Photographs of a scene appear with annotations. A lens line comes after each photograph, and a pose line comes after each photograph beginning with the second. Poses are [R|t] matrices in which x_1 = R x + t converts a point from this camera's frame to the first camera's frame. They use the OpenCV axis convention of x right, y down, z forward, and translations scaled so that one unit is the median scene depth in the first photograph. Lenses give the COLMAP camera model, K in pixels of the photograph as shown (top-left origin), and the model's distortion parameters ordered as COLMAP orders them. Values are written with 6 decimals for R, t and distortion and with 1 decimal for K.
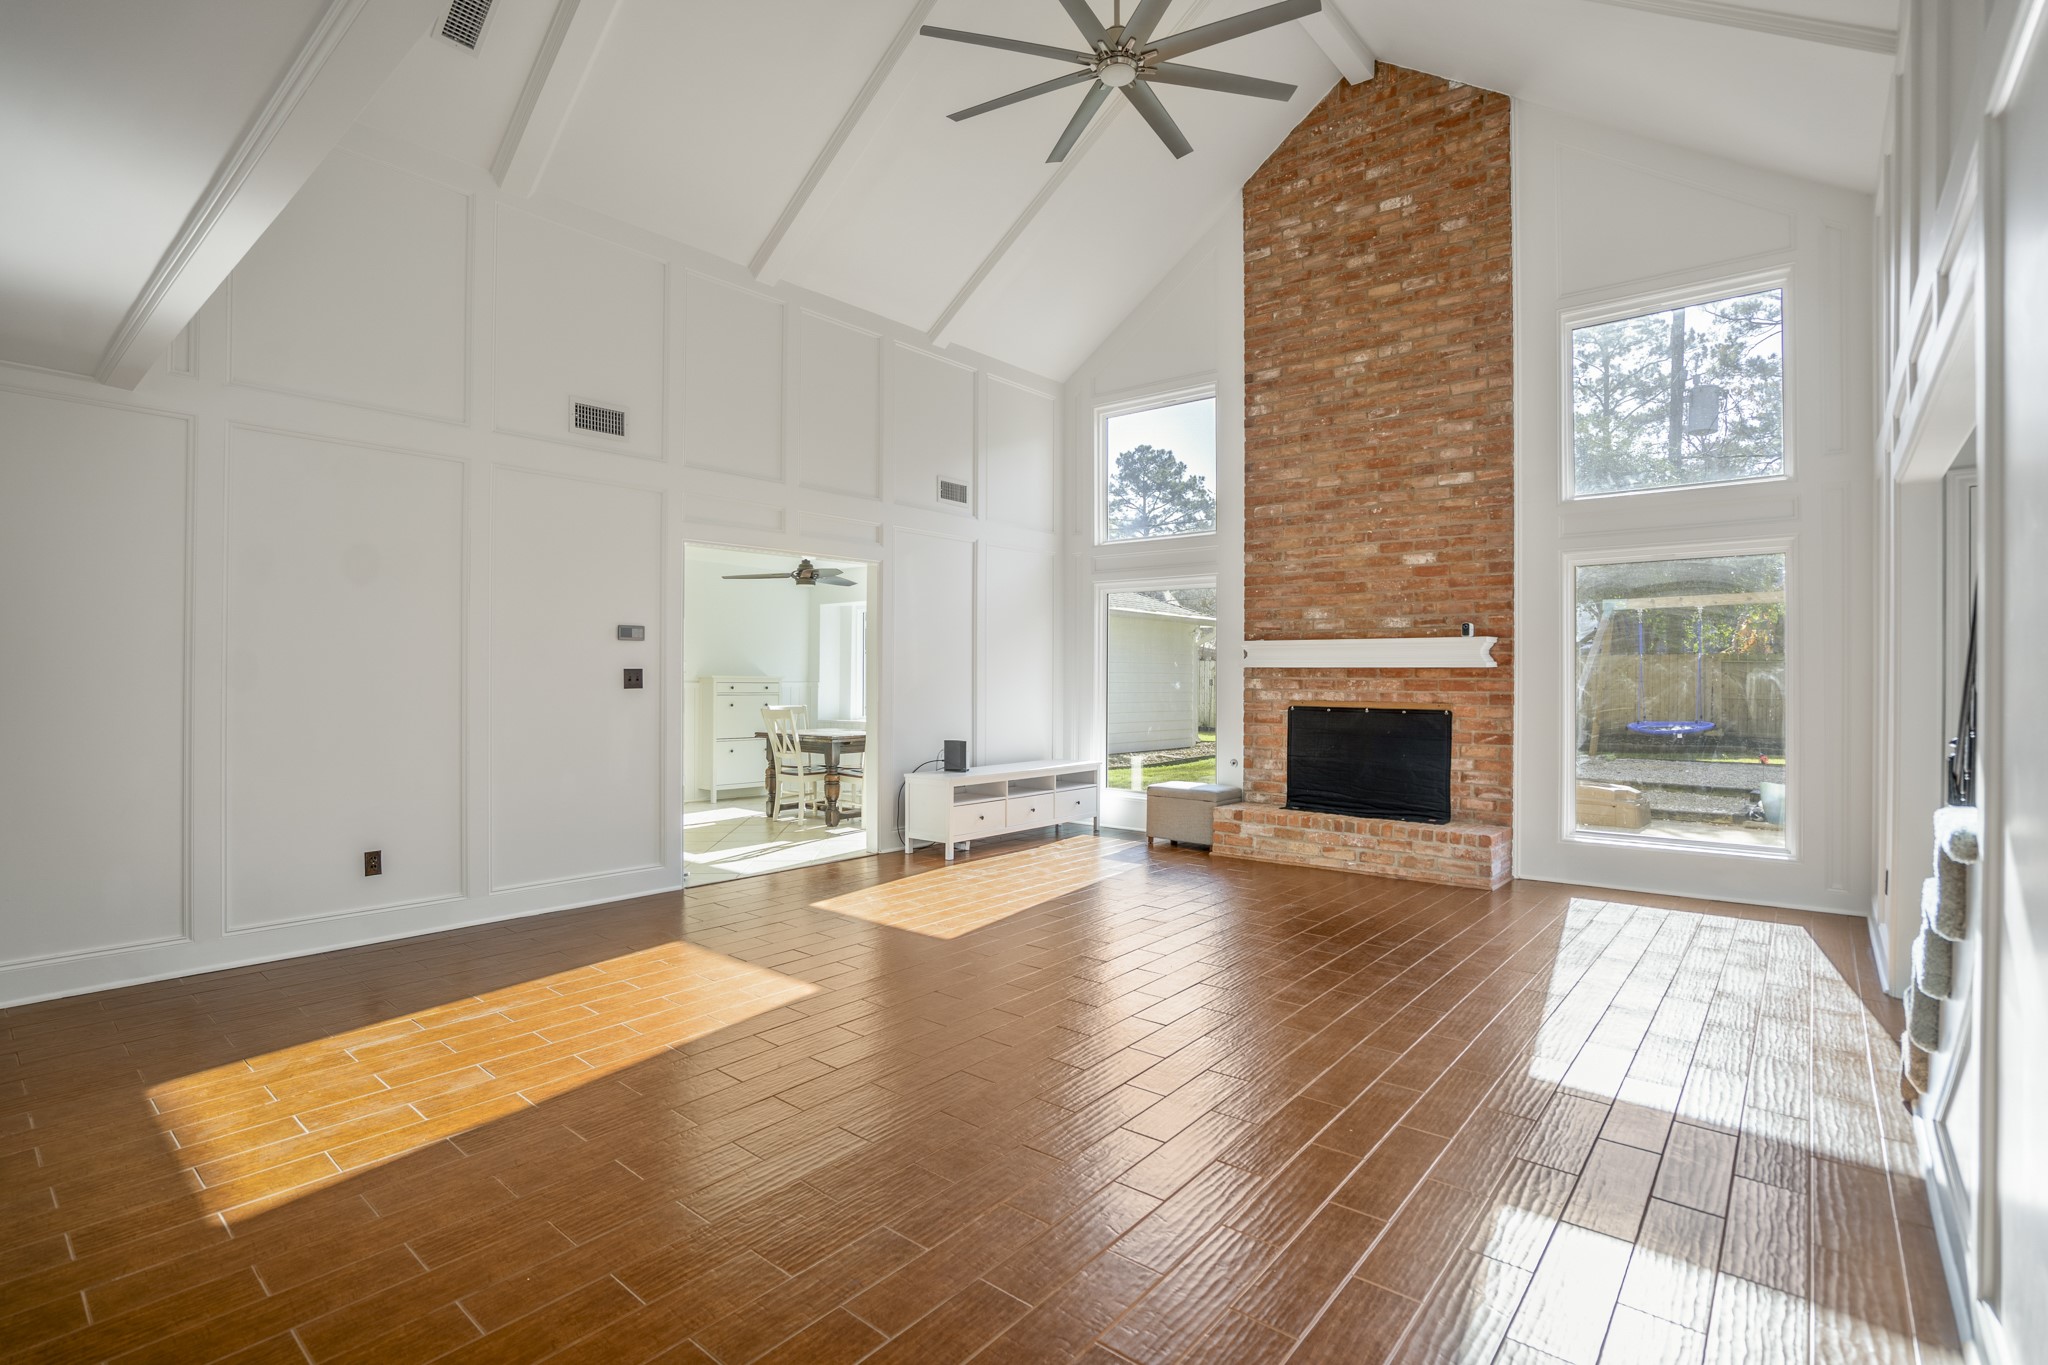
lens RADIAL K [[966.6, 0, 1018.0], [0, 966.6, 673.0], [0, 0, 1]] dist [-0.074577, 0.045178]
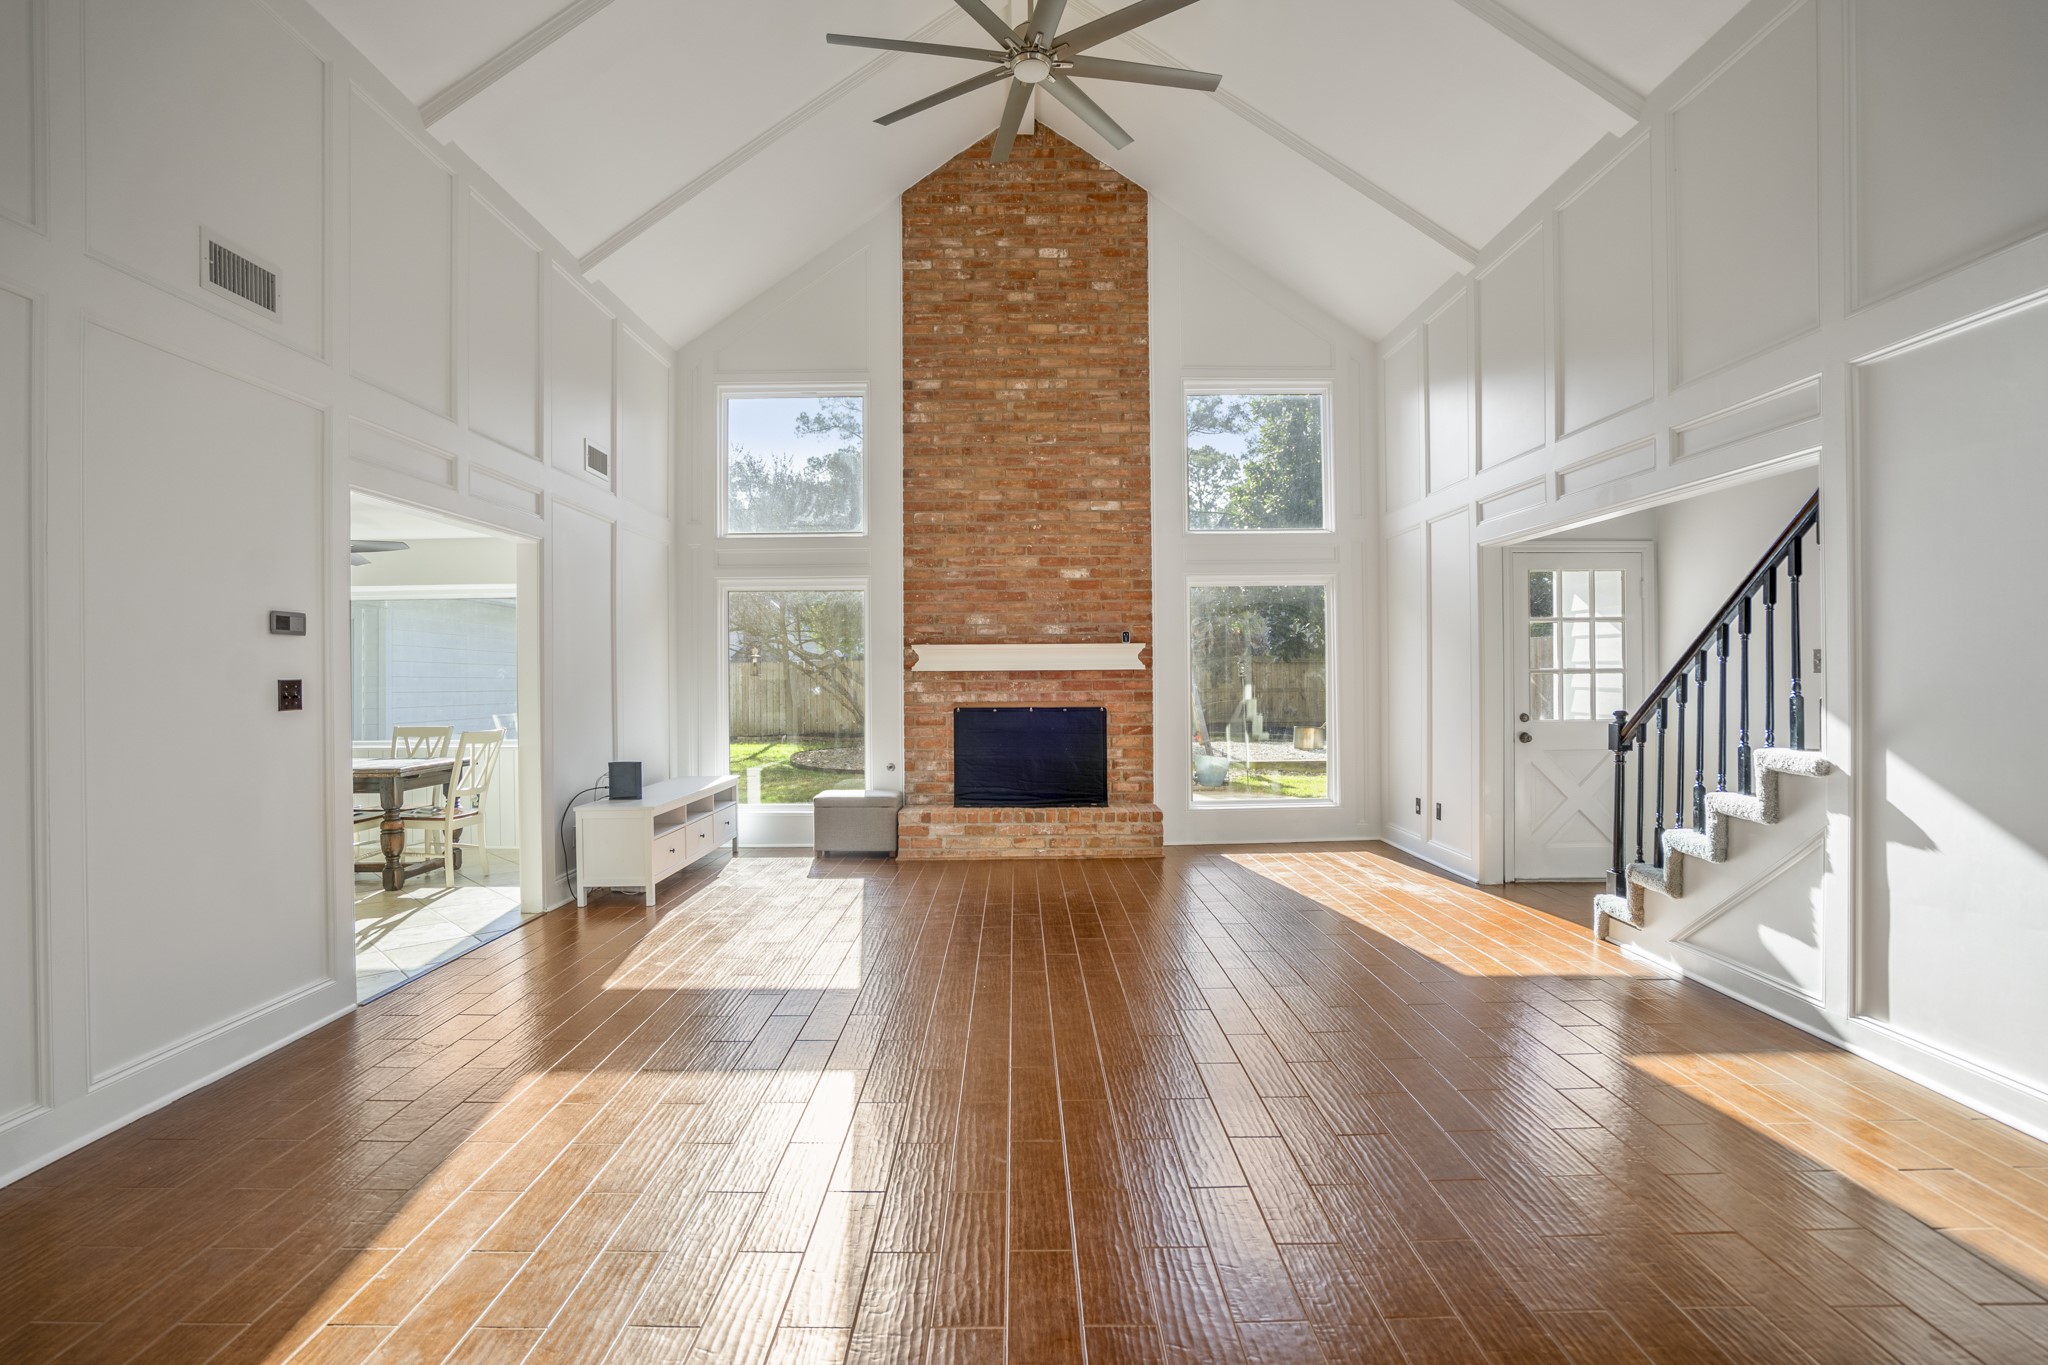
lens RADIAL K [[966.6, 0, 1018.0], [0, 966.6, 673.0], [0, 0, 1]] dist [-0.074577, 0.045178]
pose [[0.764494, -0.008665, 0.644572, -0.355246], [0.011566, 0.999933, -0.000276, -0.002503], [-0.644527, 0.007666, 0.764543, 0.167449]]
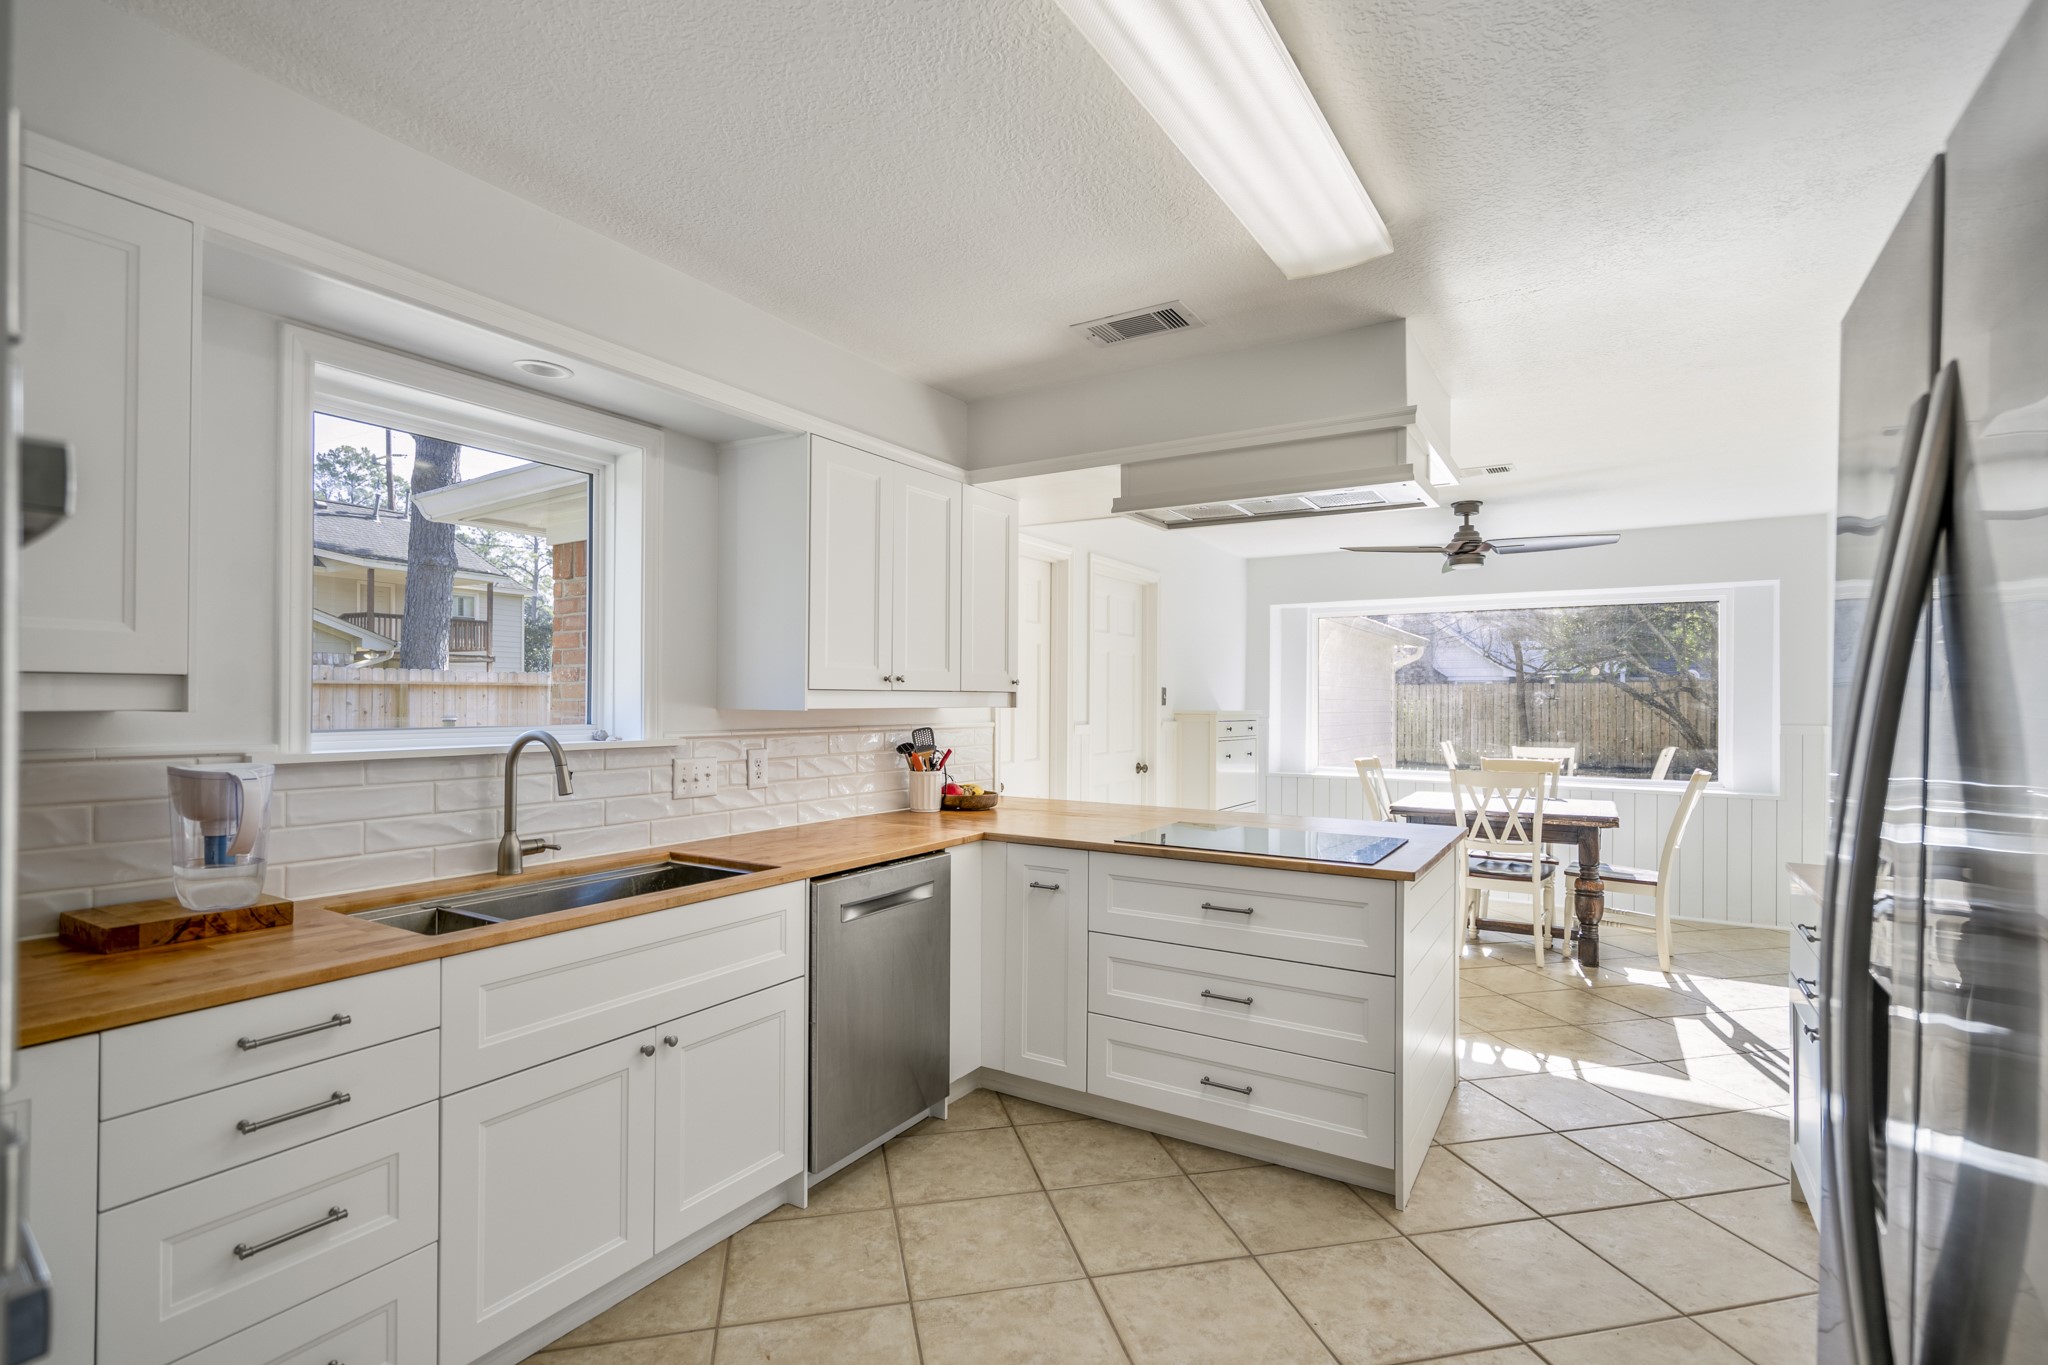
lens RADIAL K [[958.5, 0, 1019.1], [0, 958.5, 699.9], [0, 0, 1]] dist [-0.000510, -0.000019]
pose [[0.989128, 0.002804, 0.147028, -0.769688], [-0.002990, 0.999995, 0.001049, -0.006686], [-0.147024, -0.001477, 0.989132, 0.567508]]
